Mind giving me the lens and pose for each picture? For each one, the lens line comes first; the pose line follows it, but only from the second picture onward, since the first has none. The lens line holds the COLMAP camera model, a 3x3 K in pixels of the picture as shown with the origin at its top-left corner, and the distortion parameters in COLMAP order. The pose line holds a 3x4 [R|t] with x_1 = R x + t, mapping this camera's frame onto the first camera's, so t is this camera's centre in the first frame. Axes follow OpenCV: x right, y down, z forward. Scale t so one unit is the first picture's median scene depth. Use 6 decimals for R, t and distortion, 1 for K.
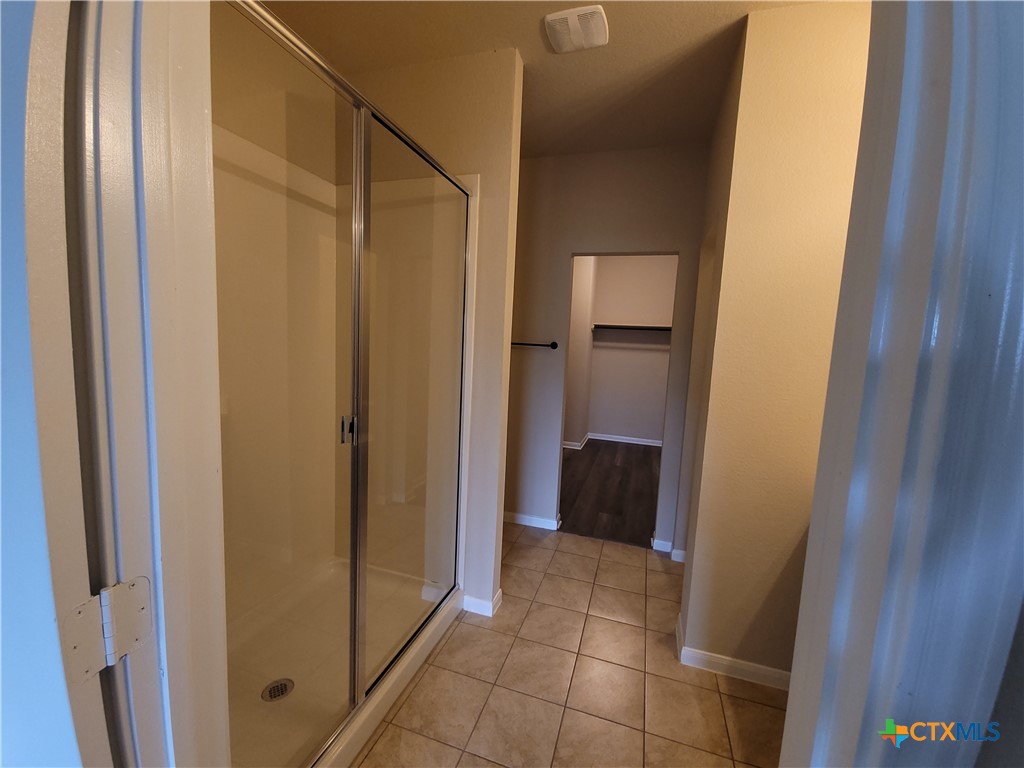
lens RADIAL K [[414.5, 0, 516.0], [0, 414.5, 384.2], [0, 0, 1]] dist [0.007048, -0.004888]
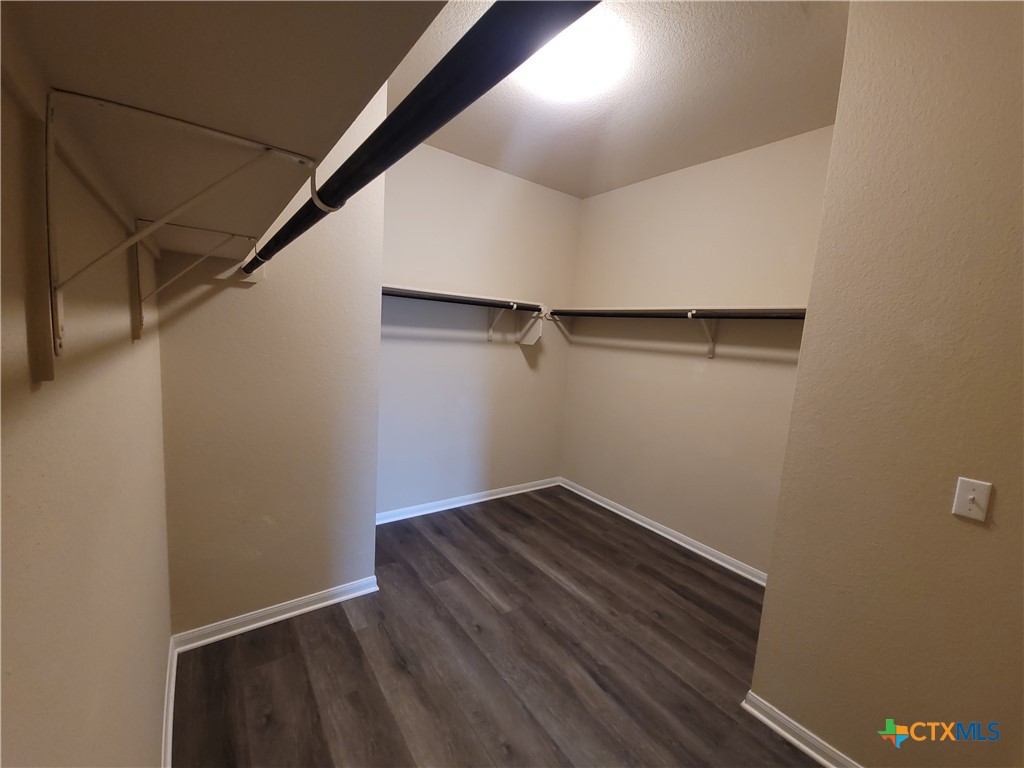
lens RADIAL K [[414.5, 0, 516.8], [0, 414.5, 382.1], [0, 0, 1]] dist [0.007048, -0.004888]
pose [[0.582899, -0.101858, 0.806135, -0.089425], [0.043658, 0.994605, 0.094104, -0.095001], [-0.811371, -0.019659, 0.584201, 0.757003]]
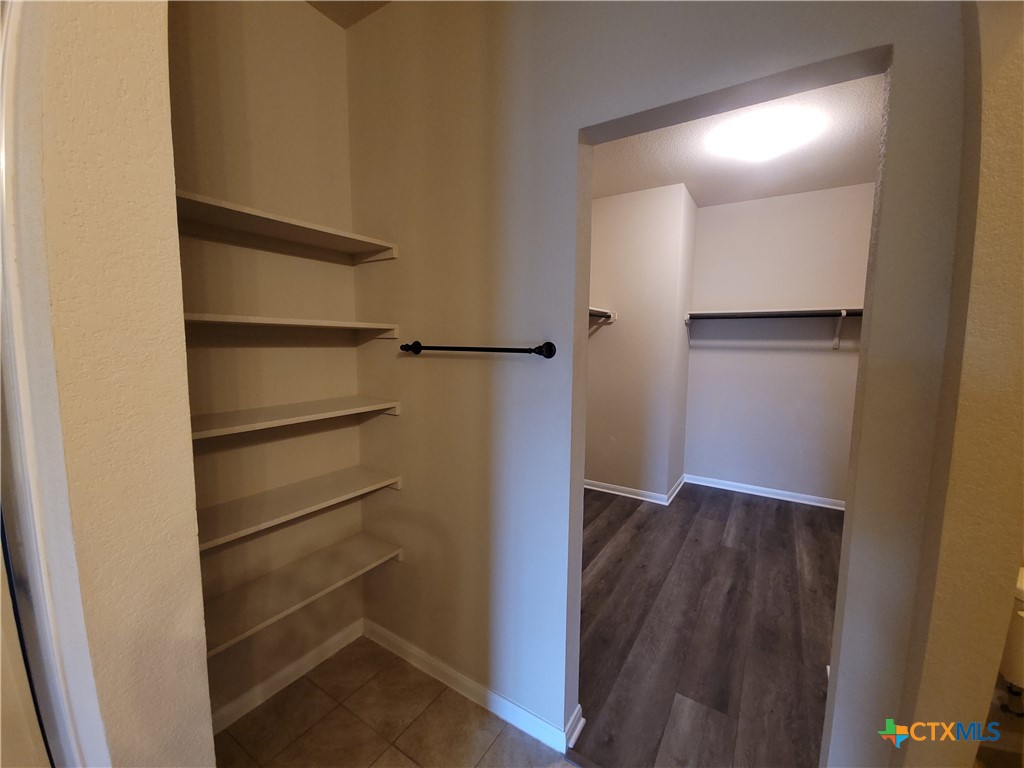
lens RADIAL K [[414.5, 0, 512.6], [0, 414.5, 385.3], [0, 0, 1]] dist [0.007048, -0.004888]
pose [[0.965513, -0.005440, -0.260298, 0.106445], [0.004037, 0.999974, -0.005922, -0.033645], [0.260324, 0.004667, 0.965510, 0.354010]]
